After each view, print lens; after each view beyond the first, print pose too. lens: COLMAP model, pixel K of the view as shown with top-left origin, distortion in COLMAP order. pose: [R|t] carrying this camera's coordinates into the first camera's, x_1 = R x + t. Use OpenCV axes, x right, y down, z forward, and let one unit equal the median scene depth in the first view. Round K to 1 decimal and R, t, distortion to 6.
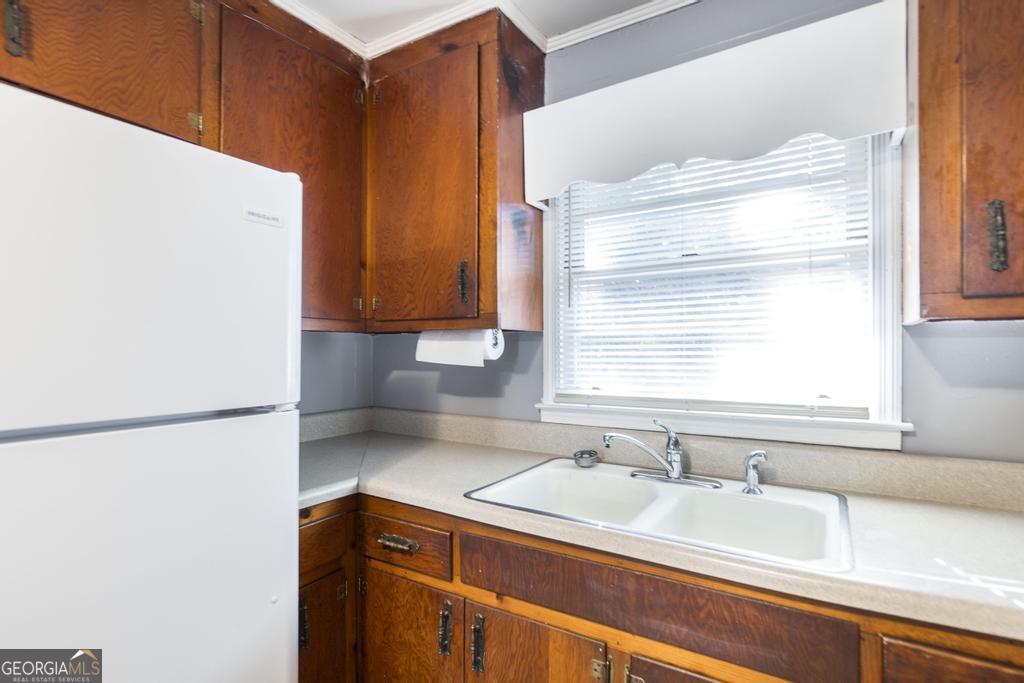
lens RADIAL K [[497.1, 0, 511.4], [0, 497.1, 345.2], [0, 0, 1]] dist [0.001058, 0.000812]
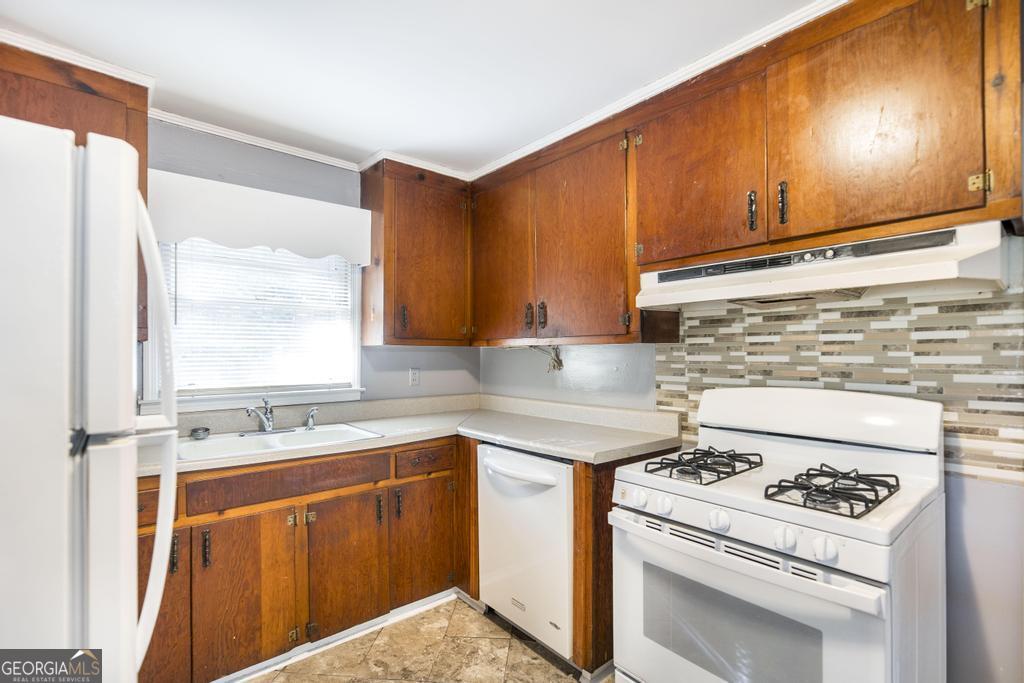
lens RADIAL K [[463.8, 0, 509.3], [0, 463.8, 348.3], [0, 0, 1]] dist [0.001966, 0.000116]
pose [[0.295593, 0.010412, 0.955257, -1.201471], [-0.010541, 0.999915, -0.007637, -0.021030], [-0.955256, -0.007812, 0.295677, -0.327503]]
